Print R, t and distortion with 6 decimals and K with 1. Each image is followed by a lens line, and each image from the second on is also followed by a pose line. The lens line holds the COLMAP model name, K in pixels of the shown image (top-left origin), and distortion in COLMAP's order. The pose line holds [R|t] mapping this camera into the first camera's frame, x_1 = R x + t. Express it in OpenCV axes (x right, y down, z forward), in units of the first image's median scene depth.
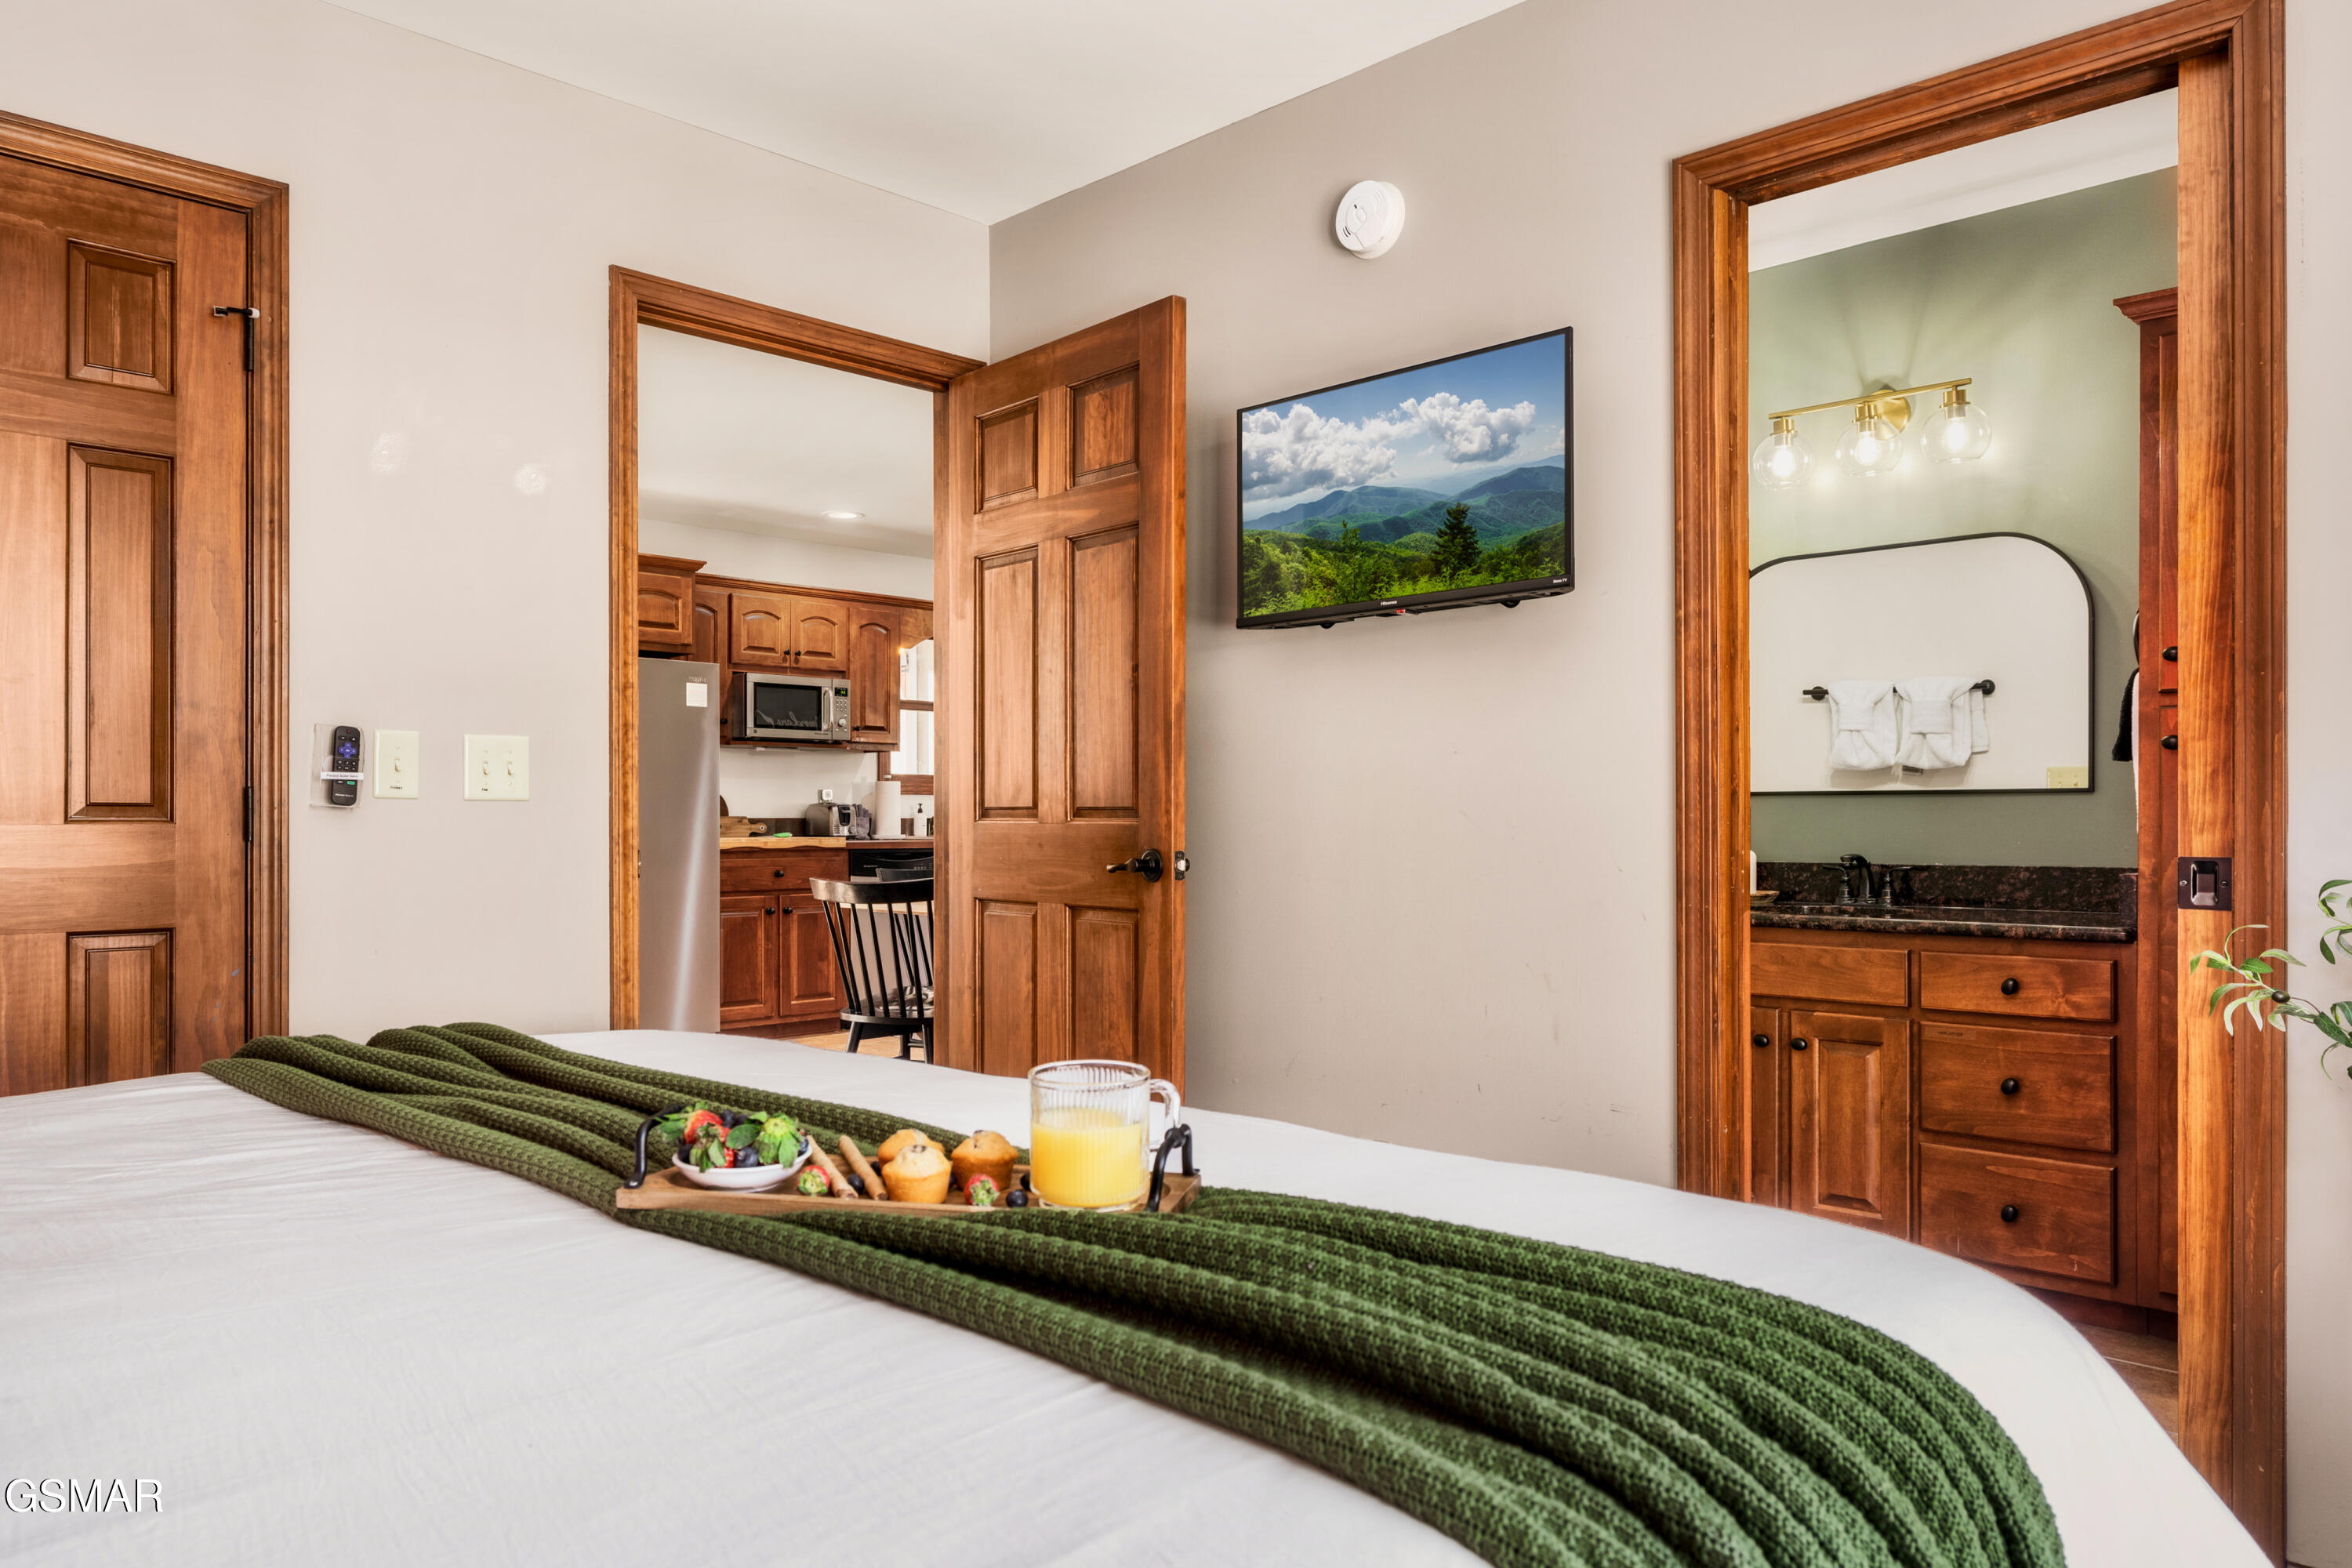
lens RADIAL K [[1577.8, 0, 1177.6], [0, 1577.8, 792.0], [0, 0, 1]] dist [0.002681, 0.000163]
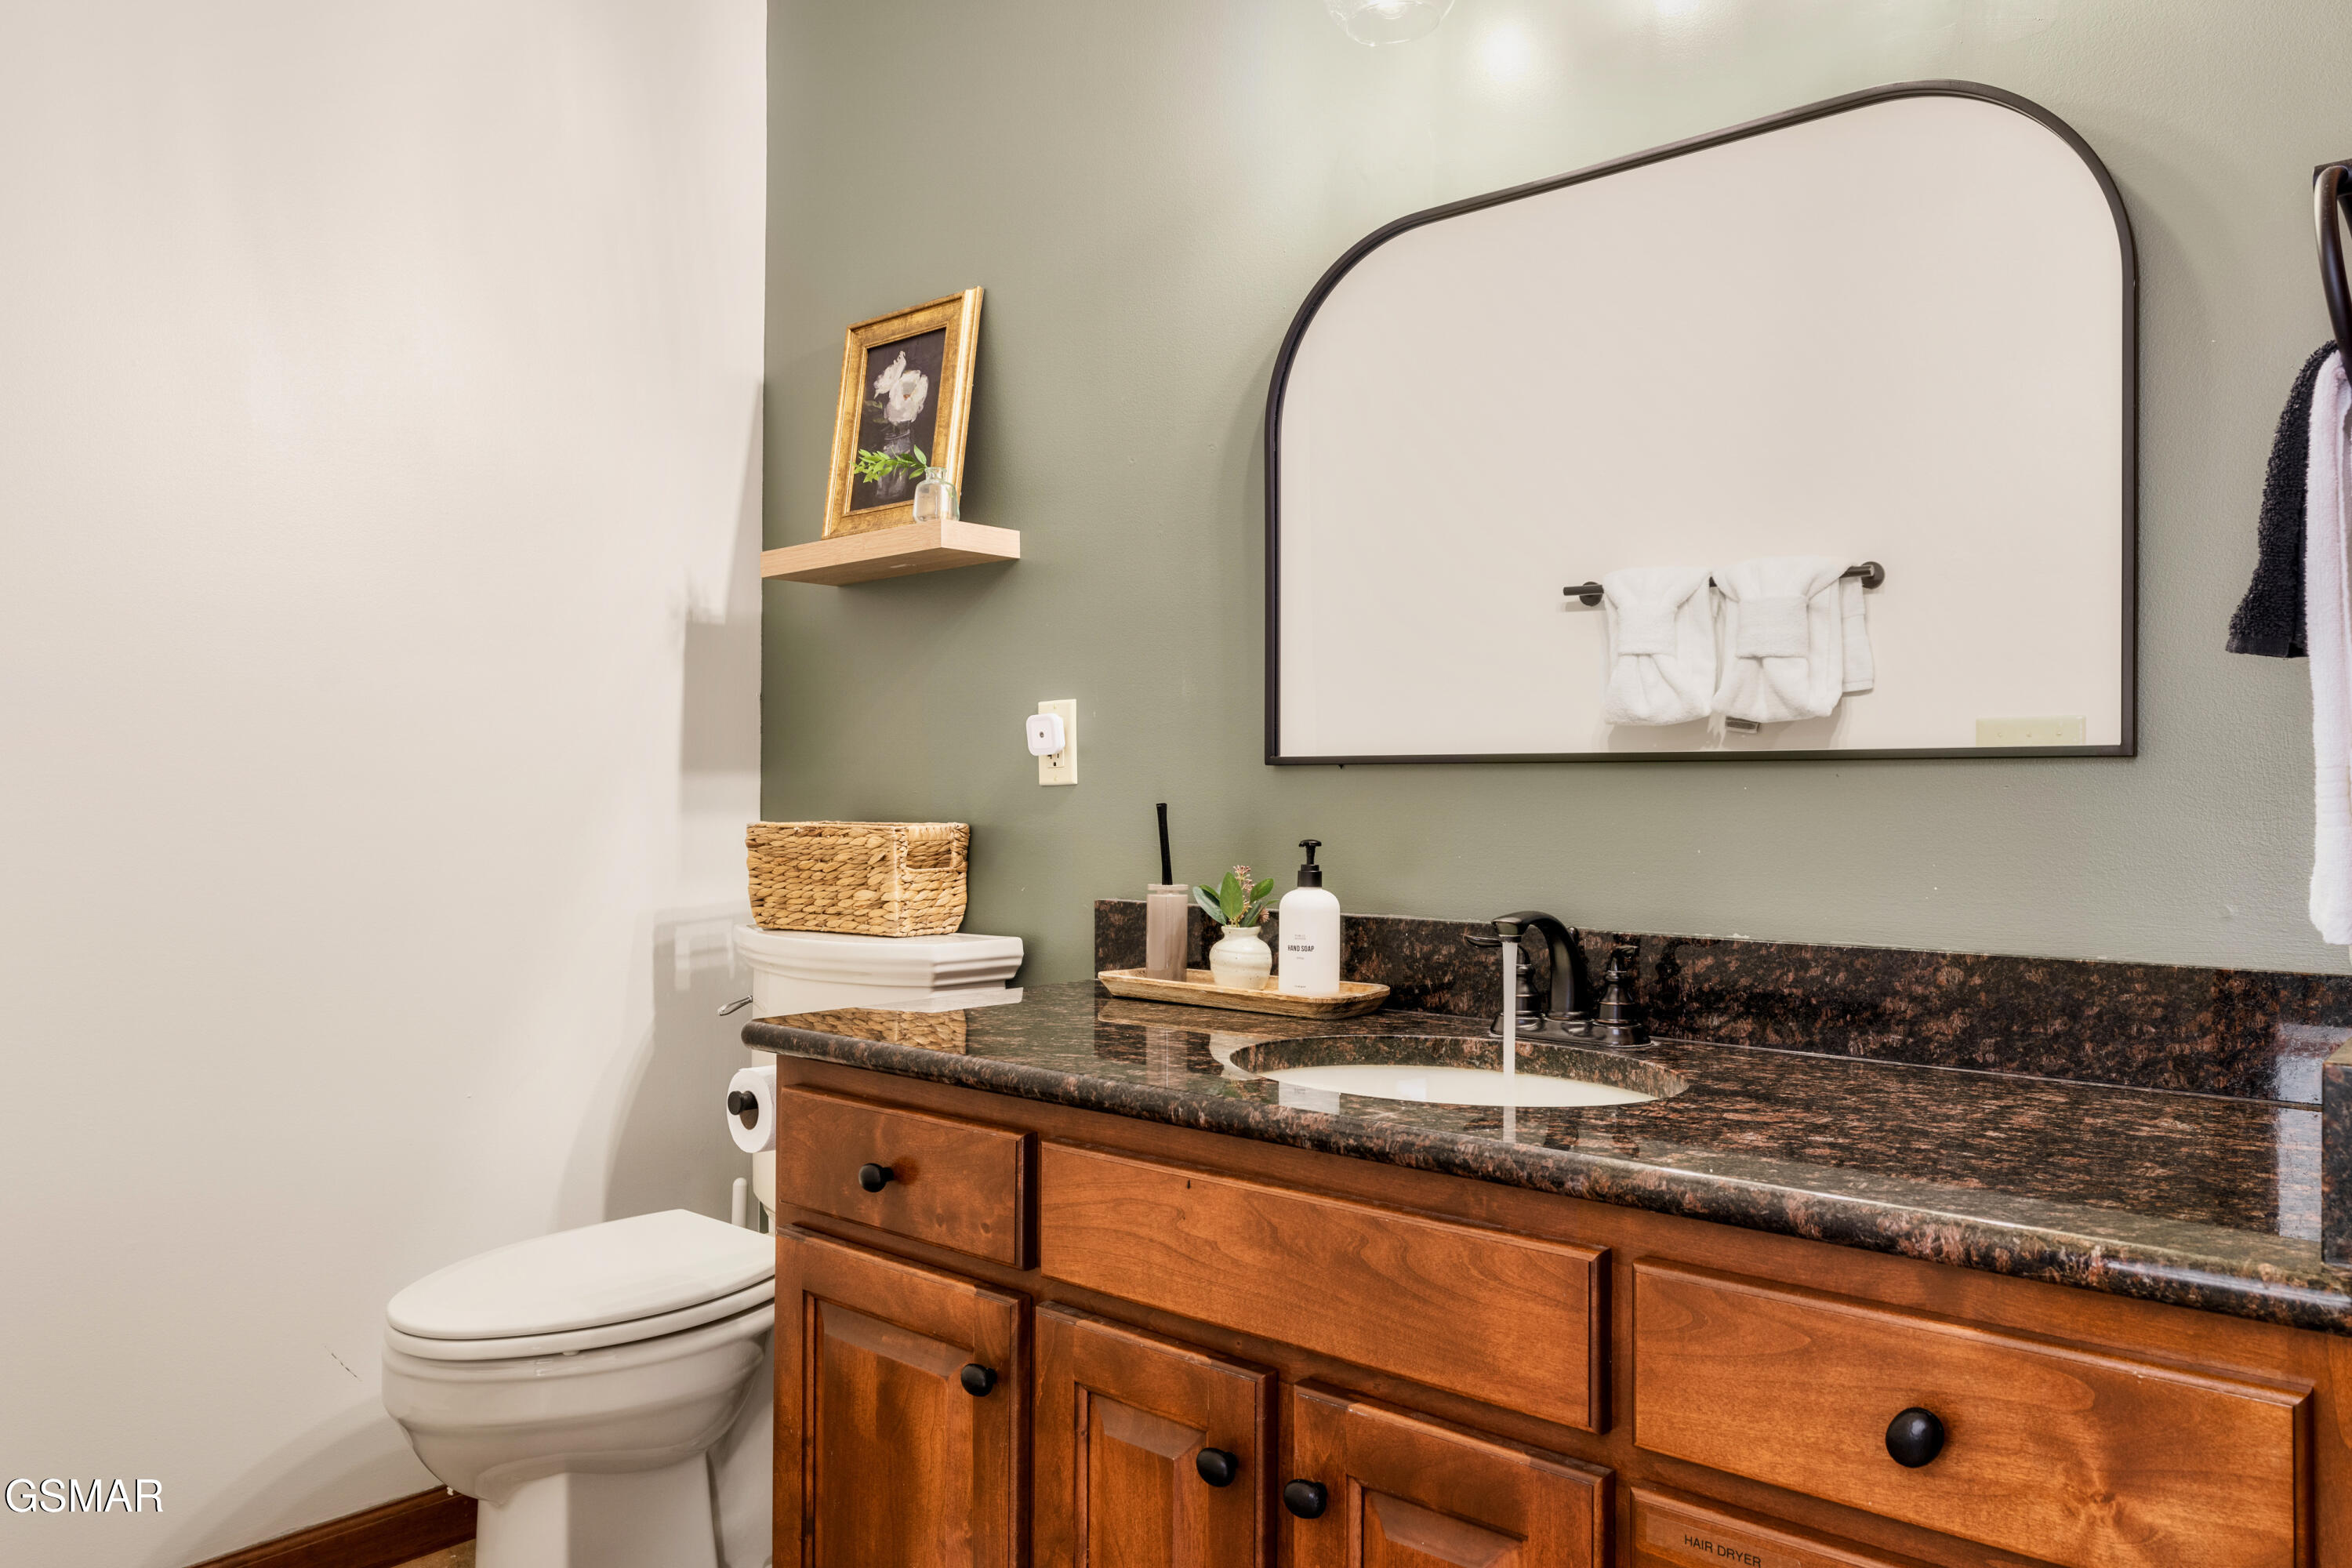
lens RADIAL K [[1623.0, 0, 1168.6], [0, 1623.0, 775.6], [0, 0, 1]] dist [-0.004519, 0.000207]
pose [[0.998199, 0.005683, 0.059727, 0.331679], [-0.005965, 0.999972, 0.004532, 0.004283], [-0.059699, -0.004880, 0.998204, 0.634829]]
